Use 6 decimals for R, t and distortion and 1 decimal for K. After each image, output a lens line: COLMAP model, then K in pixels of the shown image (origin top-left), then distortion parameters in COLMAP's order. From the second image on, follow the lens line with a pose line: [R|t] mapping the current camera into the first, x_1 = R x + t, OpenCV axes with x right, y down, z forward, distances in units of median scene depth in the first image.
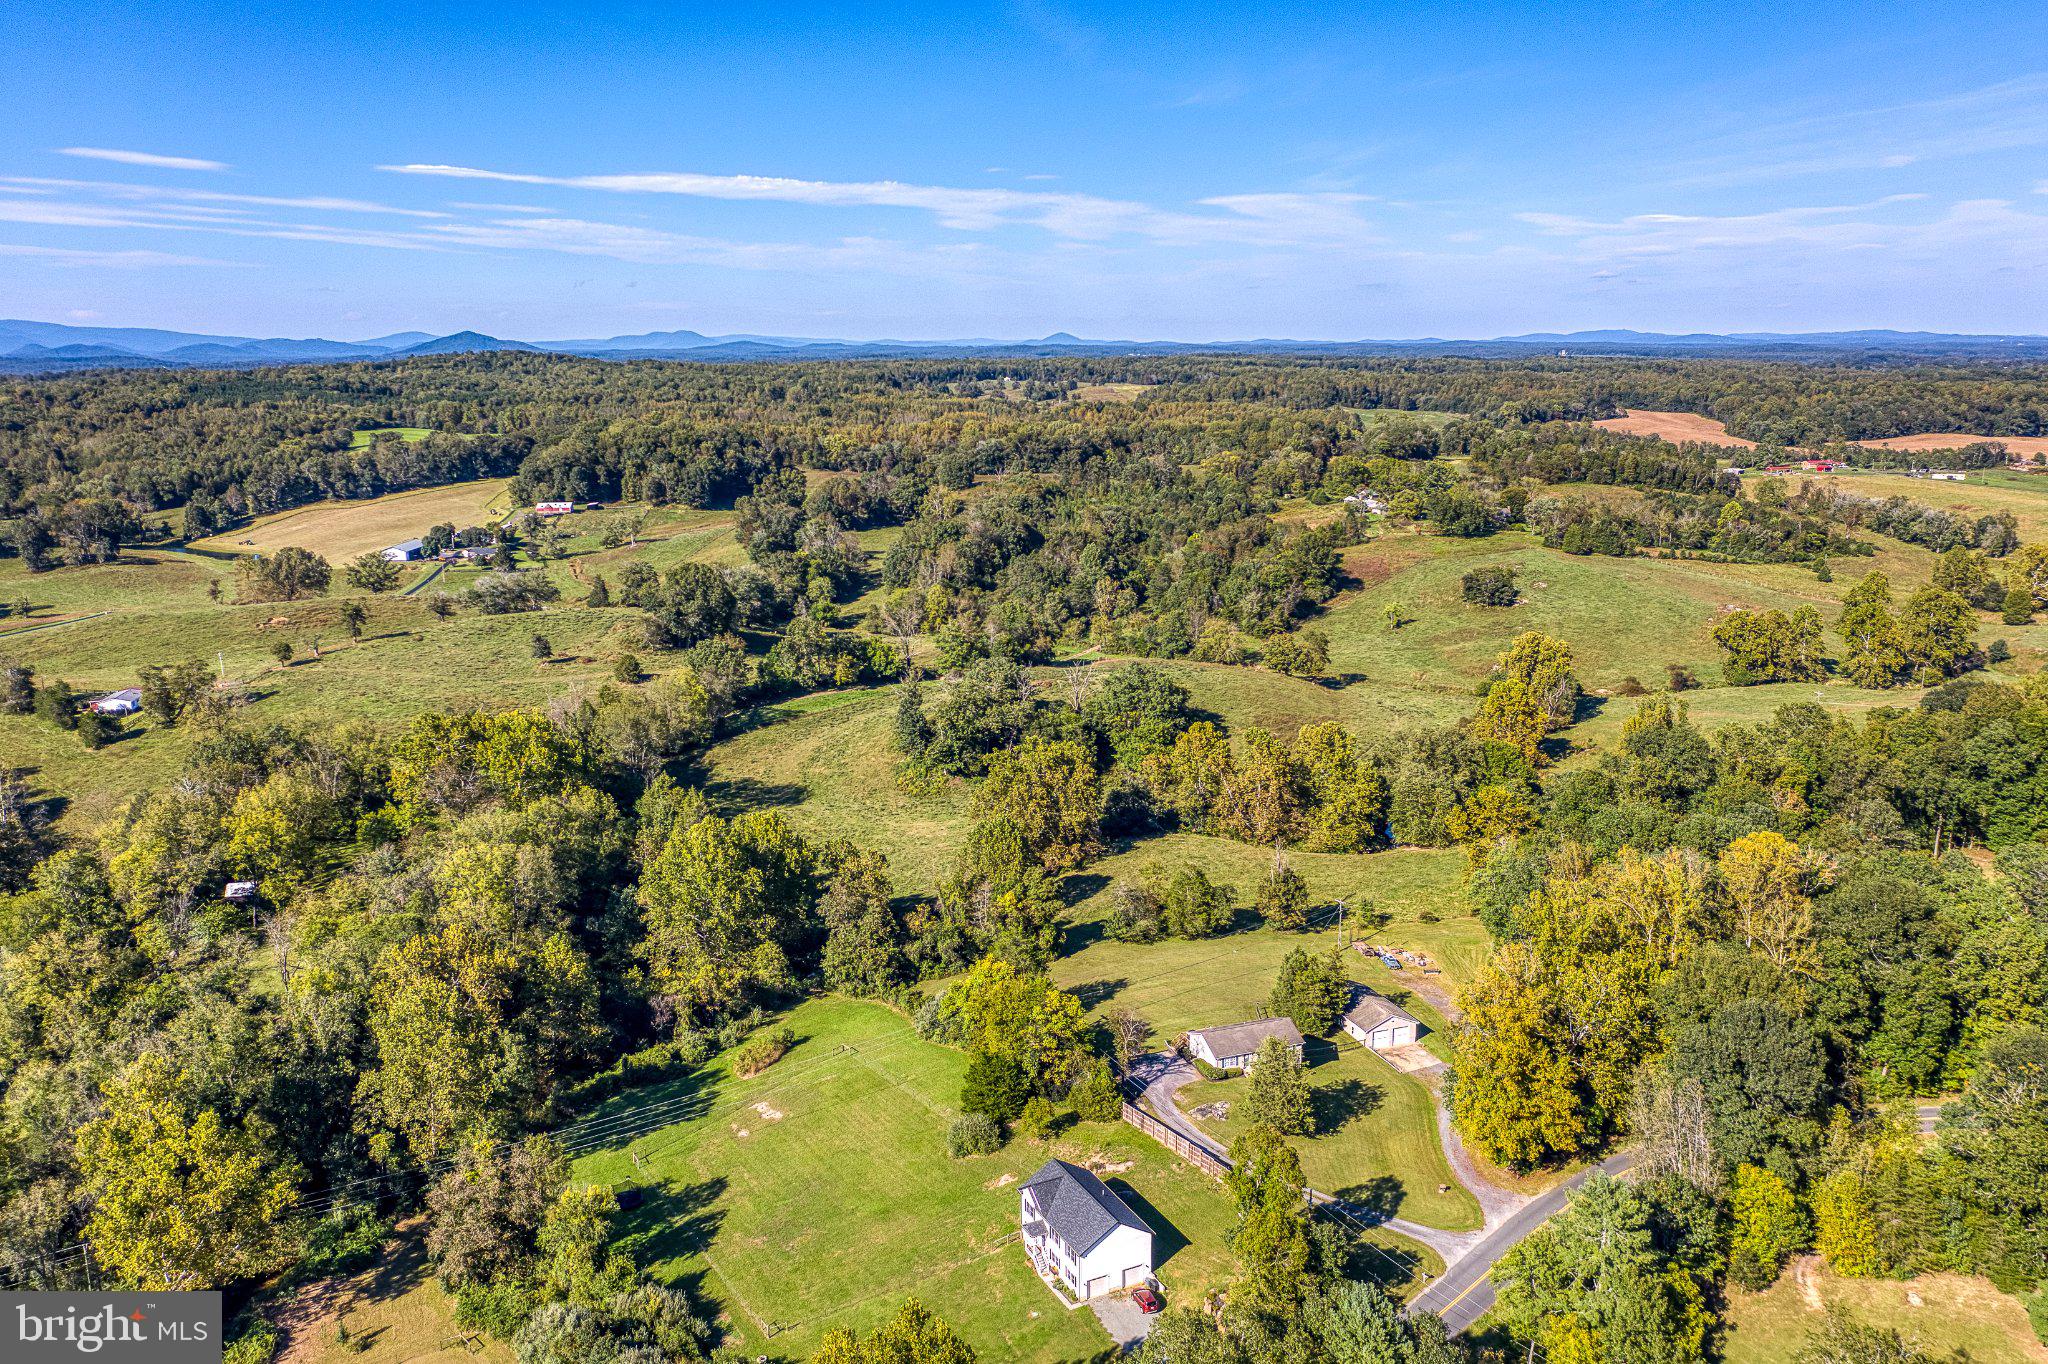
lens RADIAL K [[1582.1, 0, 1005.5], [0, 1582.1, 685.7], [0, 0, 1]] dist [0.017064, -0.006990]
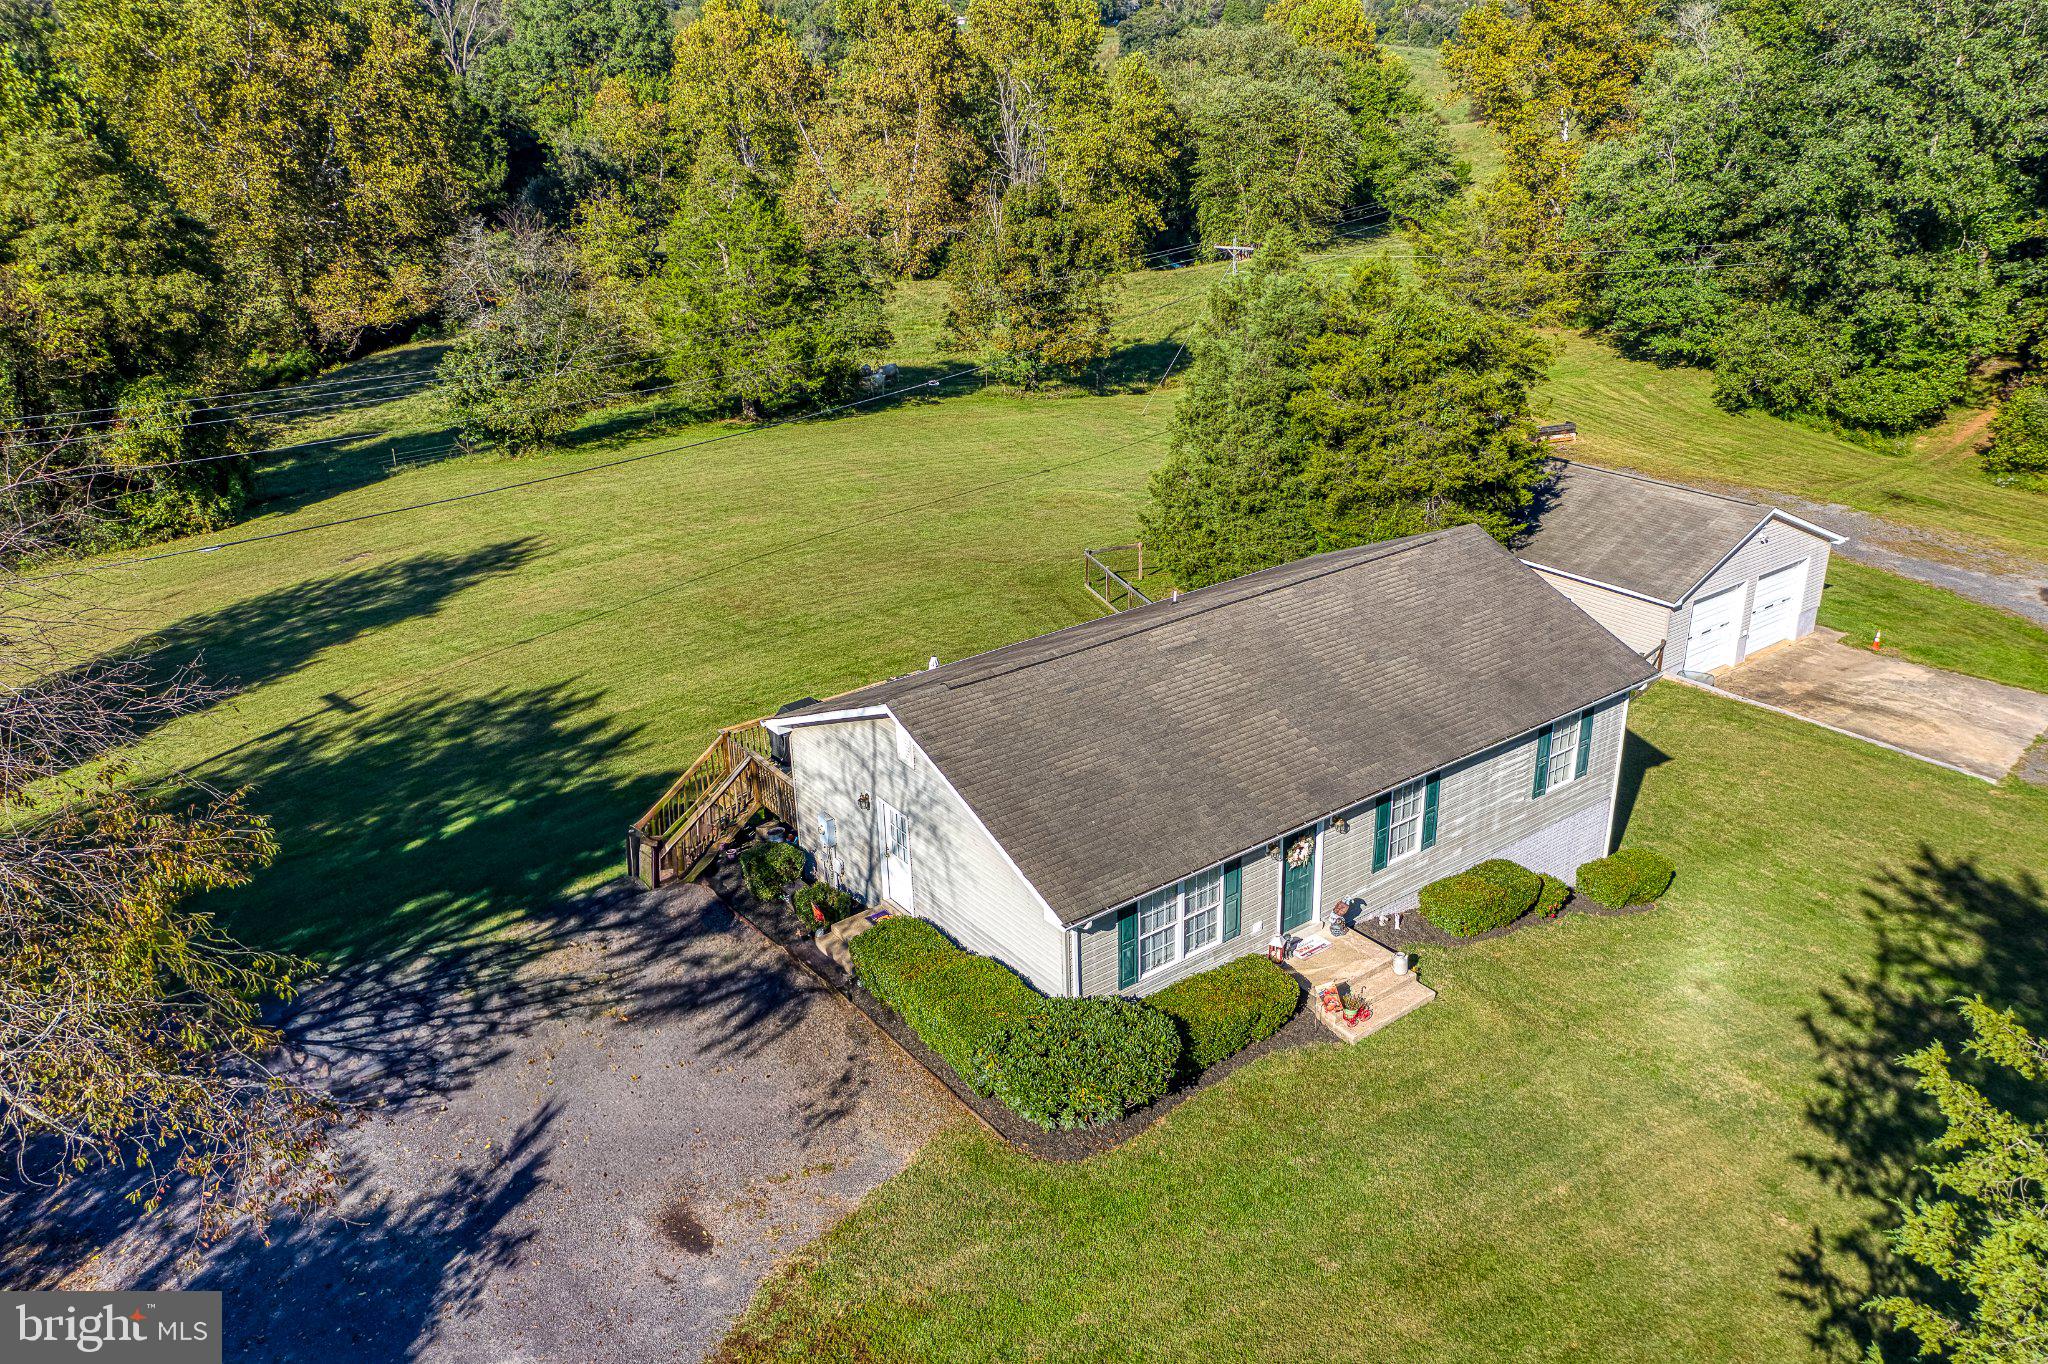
lens RADIAL K [[1582.1, 0, 1033.4], [0, 1582.1, 685.6], [0, 0, 1]] dist [0.017064, -0.006990]
pose [[0.953672, -0.127465, 0.272513, 0.081514], [0.076719, 0.978901, 0.189388, 0.157087], [-0.290903, -0.159707, 0.943329, 0.709189]]
